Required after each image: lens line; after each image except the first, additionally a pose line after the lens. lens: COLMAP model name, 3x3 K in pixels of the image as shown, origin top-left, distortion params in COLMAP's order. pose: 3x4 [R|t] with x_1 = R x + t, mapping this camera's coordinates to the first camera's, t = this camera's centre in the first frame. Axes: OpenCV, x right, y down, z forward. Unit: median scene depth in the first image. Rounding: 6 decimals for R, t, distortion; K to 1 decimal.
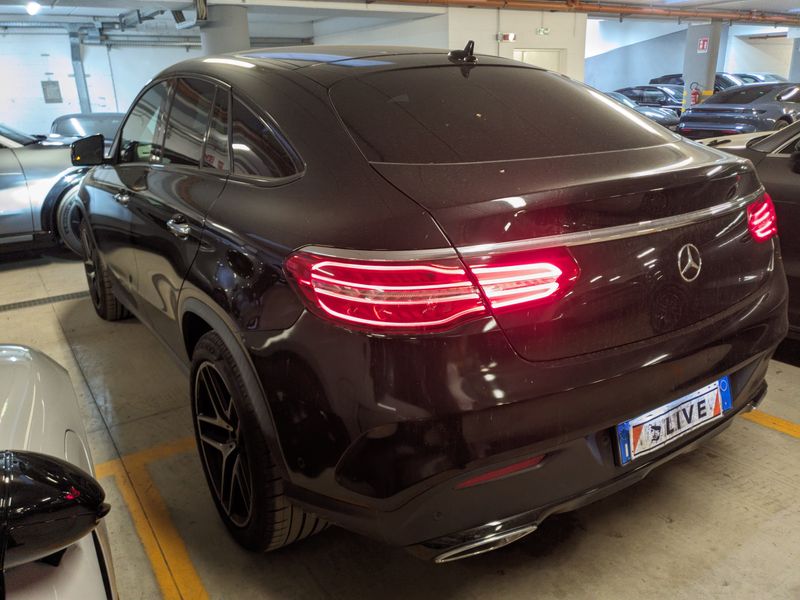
lens RADIAL K [[628.5, 0, 406.4], [0, 628.5, 292.5], [0, 0, 1]] dist [0.029218, -0.026023]
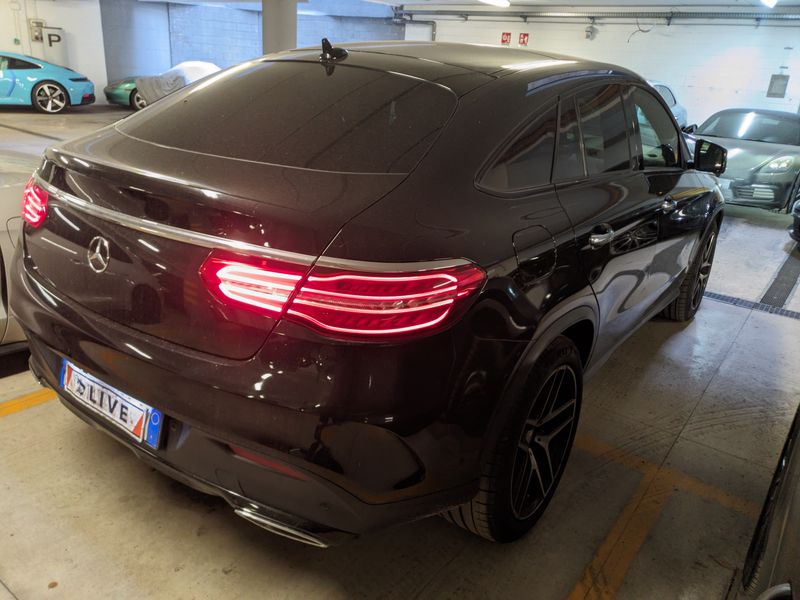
lens RADIAL K [[628.5, 0, 398.0], [0, 628.5, 306.2], [0, 0, 1]] dist [0.029218, -0.026023]
pose [[0.330978, 0.386917, -0.860668, 1.385084], [-0.360150, 0.894827, 0.263774, -0.382288], [0.872207, 0.222666, 0.435516, 0.889598]]
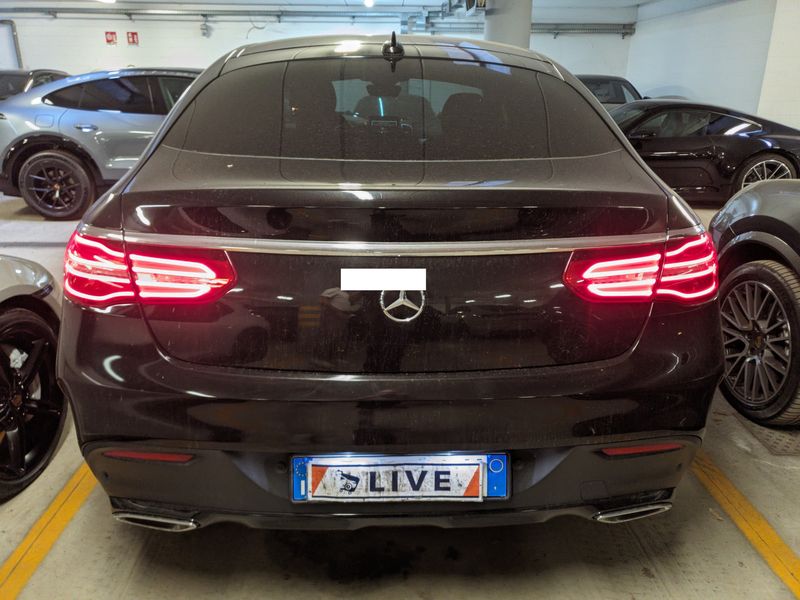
lens RADIAL K [[628.5, 0, 403.7], [0, 628.5, 299.0], [0, 0, 1]] dist [0.029218, -0.026023]
pose [[0.847302, 0.207949, -0.488709, 0.765646], [-0.194196, 0.977748, 0.079350, -0.103023], [0.494335, 0.027672, 0.868831, 0.245809]]
